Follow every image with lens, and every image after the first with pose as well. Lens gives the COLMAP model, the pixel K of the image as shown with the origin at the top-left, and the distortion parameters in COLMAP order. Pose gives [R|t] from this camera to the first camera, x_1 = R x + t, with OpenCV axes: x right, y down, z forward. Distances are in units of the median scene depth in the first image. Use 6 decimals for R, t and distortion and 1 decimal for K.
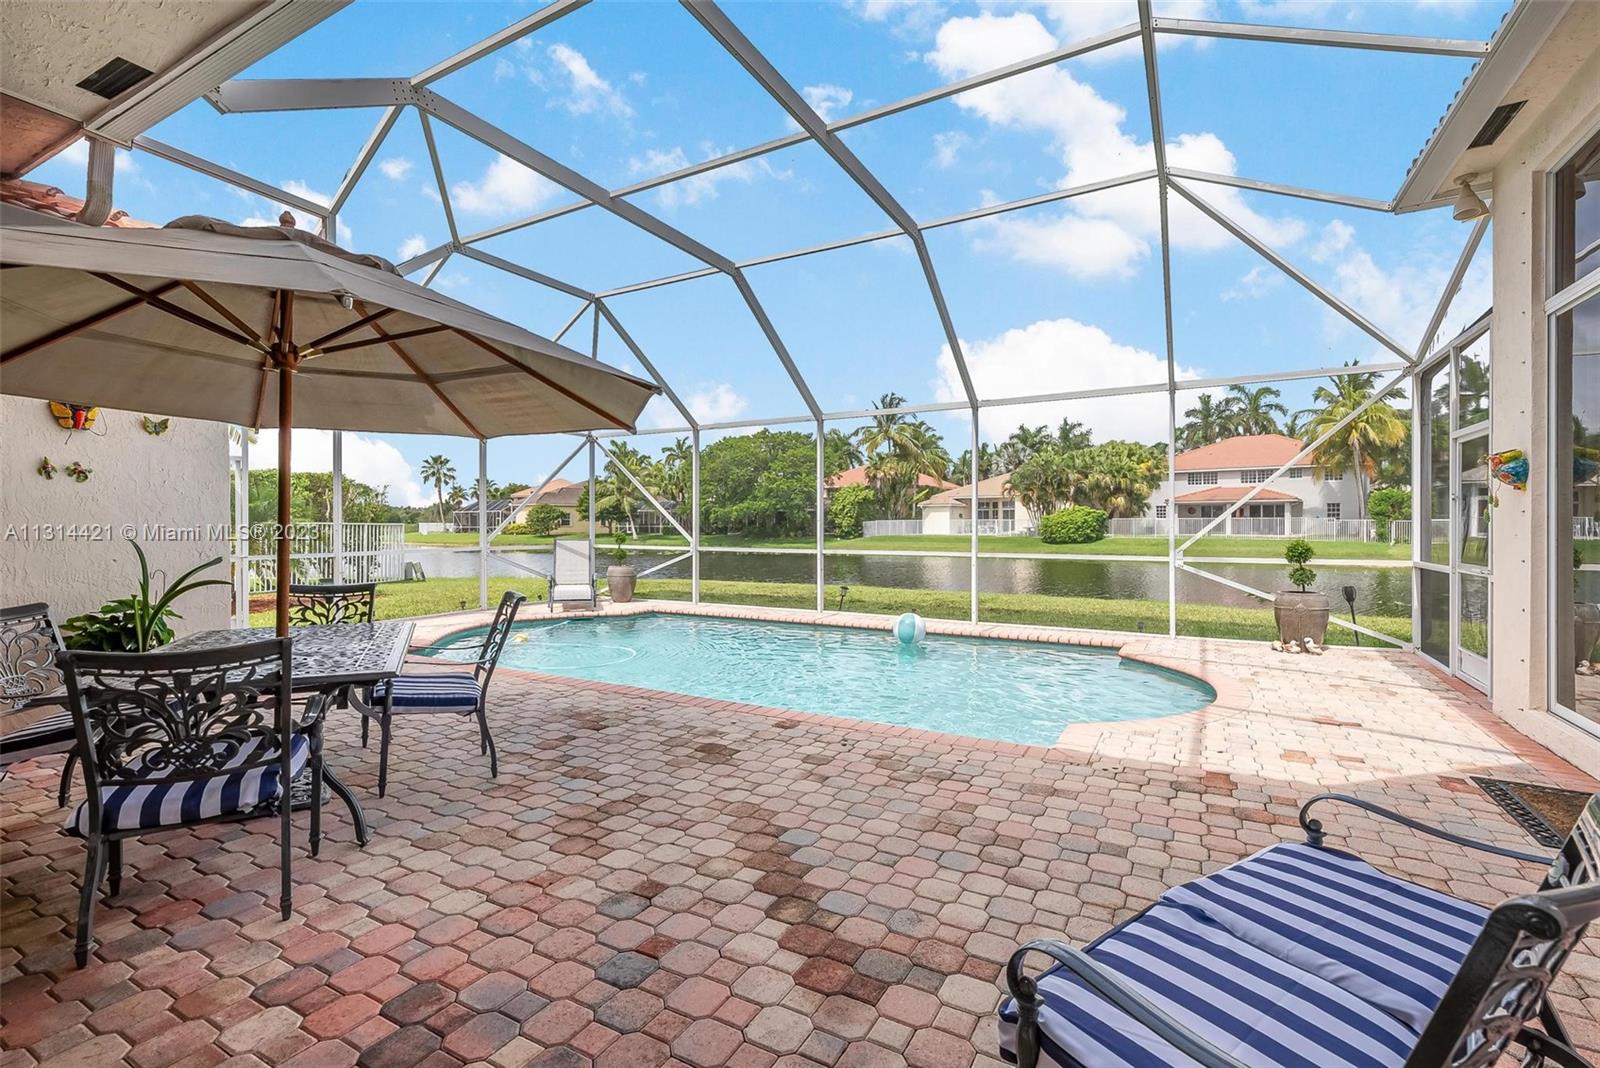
lens RADIAL K [[726.6, 0, 820.1], [0, 726.6, 525.6], [0, 0, 1]] dist [-0.000300, -0.000164]
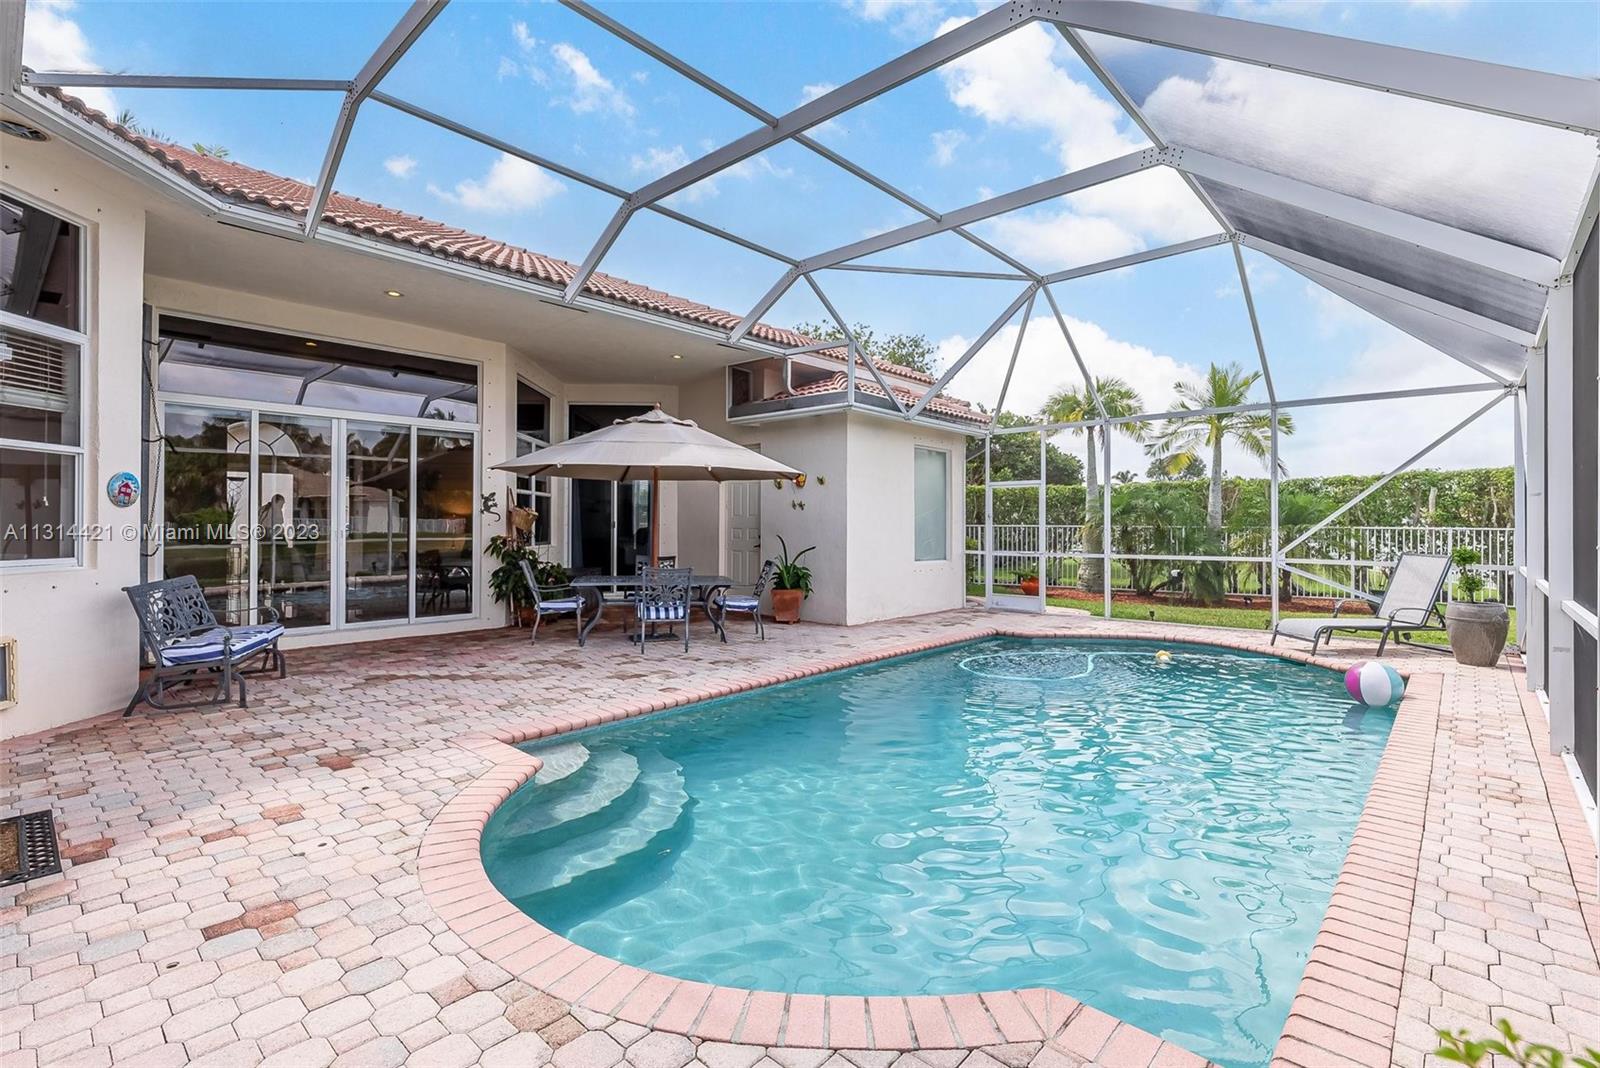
lens RADIAL K [[726.6, 0, 820.1], [0, 726.6, 525.6], [0, 0, 1]] dist [-0.000300, -0.000164]
pose [[-0.232986, 0.006574, -0.972458, 0.091160], [-0.004563, 0.999959, 0.007853, -0.002466], [0.972469, 0.006266, -0.232946, 0.123162]]
